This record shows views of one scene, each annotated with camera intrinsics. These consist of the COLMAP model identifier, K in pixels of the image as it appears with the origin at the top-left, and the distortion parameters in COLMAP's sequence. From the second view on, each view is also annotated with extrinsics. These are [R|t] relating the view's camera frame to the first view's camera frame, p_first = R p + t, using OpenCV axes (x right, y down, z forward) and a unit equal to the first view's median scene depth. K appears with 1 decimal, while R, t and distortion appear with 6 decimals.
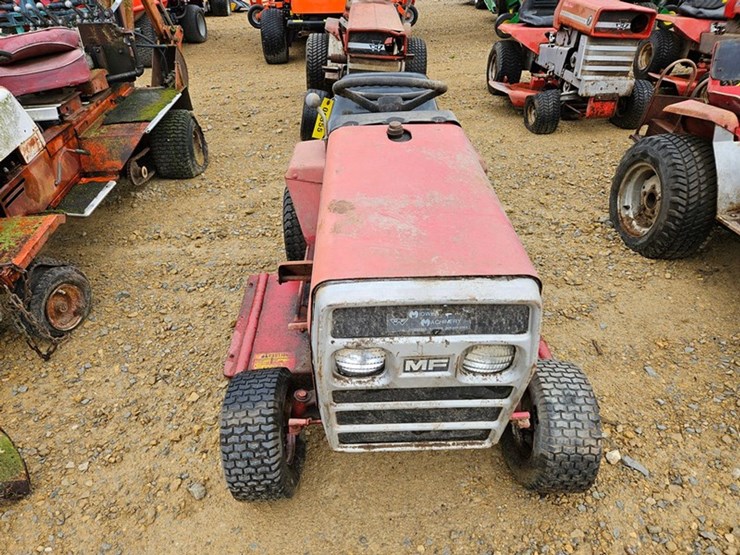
lens RADIAL K [[496.1, 0, 360.9], [0, 496.1, 287.7], [0, 0, 1]] dist [0.068344, -0.054198]
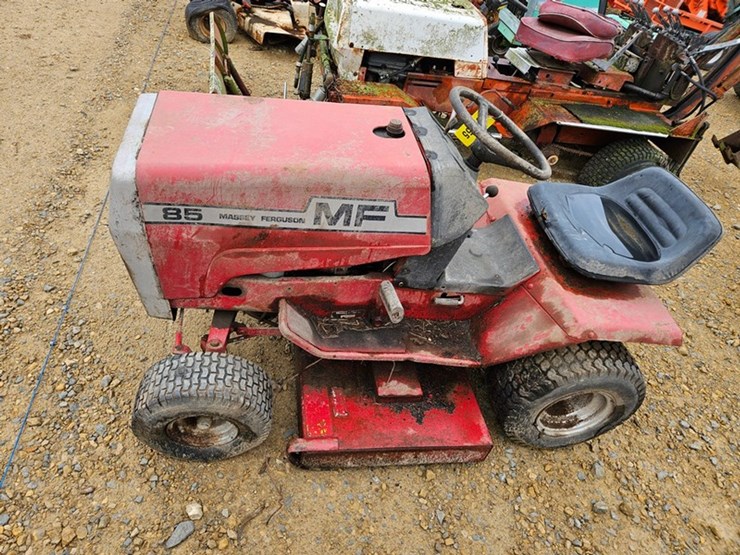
lens RADIAL K [[492.3, 0, 357.6], [0, 492.3, 279.1], [0, 0, 1]] dist [0.066677, -0.053013]
pose [[0.102360, 0.700298, -0.706474, 0.633147], [-0.733530, 0.532847, 0.421909, -0.342225], [0.671905, 0.475033, 0.568232, 0.362784]]
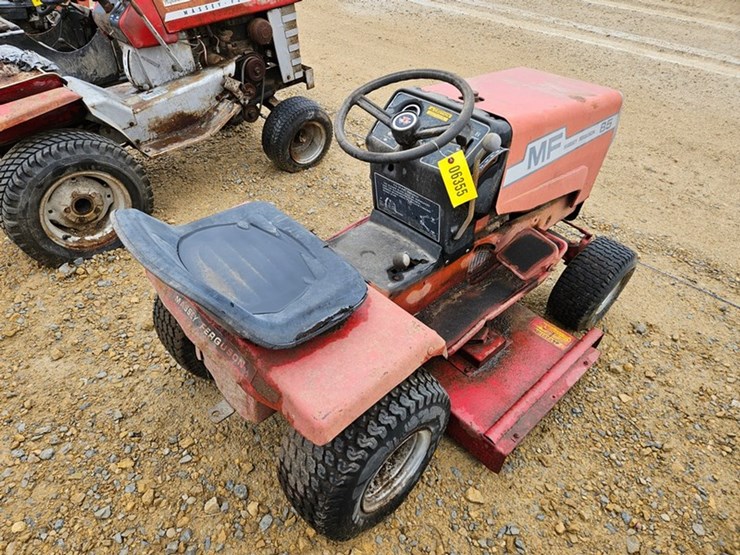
lens RADIAL K [[494.0, 0, 357.8], [0, 494.0, 273.9], [0, 0, 1]] dist [0.068178, -0.056667]
pose [[-0.669839, -0.465849, 0.578187, -0.370749], [0.420315, 0.404023, 0.812466, -0.752237], [-0.612087, 0.787242, -0.074827, 1.015516]]
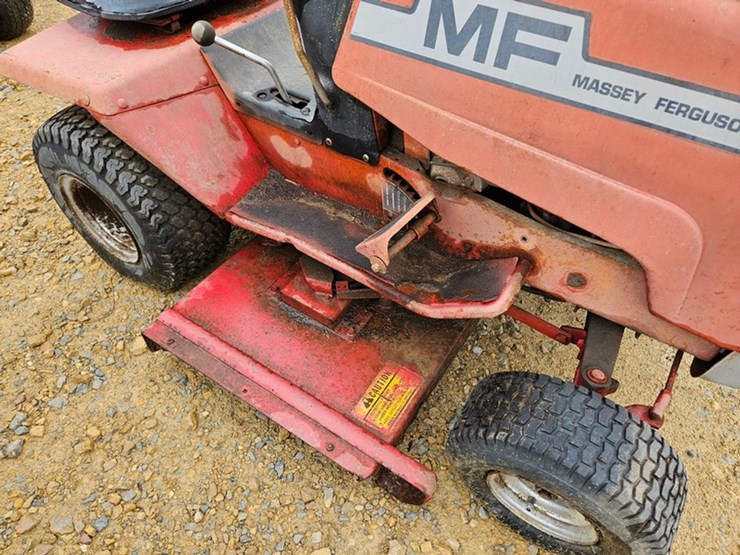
lens RADIAL K [[494.6, 0, 365.8], [0, 494.6, 289.4], [0, 0, 1]] dist [0.064956, -0.055797]
pose [[0.566058, -0.604539, 0.560456, -0.364948], [0.468499, 0.795314, 0.384688, -0.154467], [-0.678297, 0.044818, 0.733420, 0.485928]]
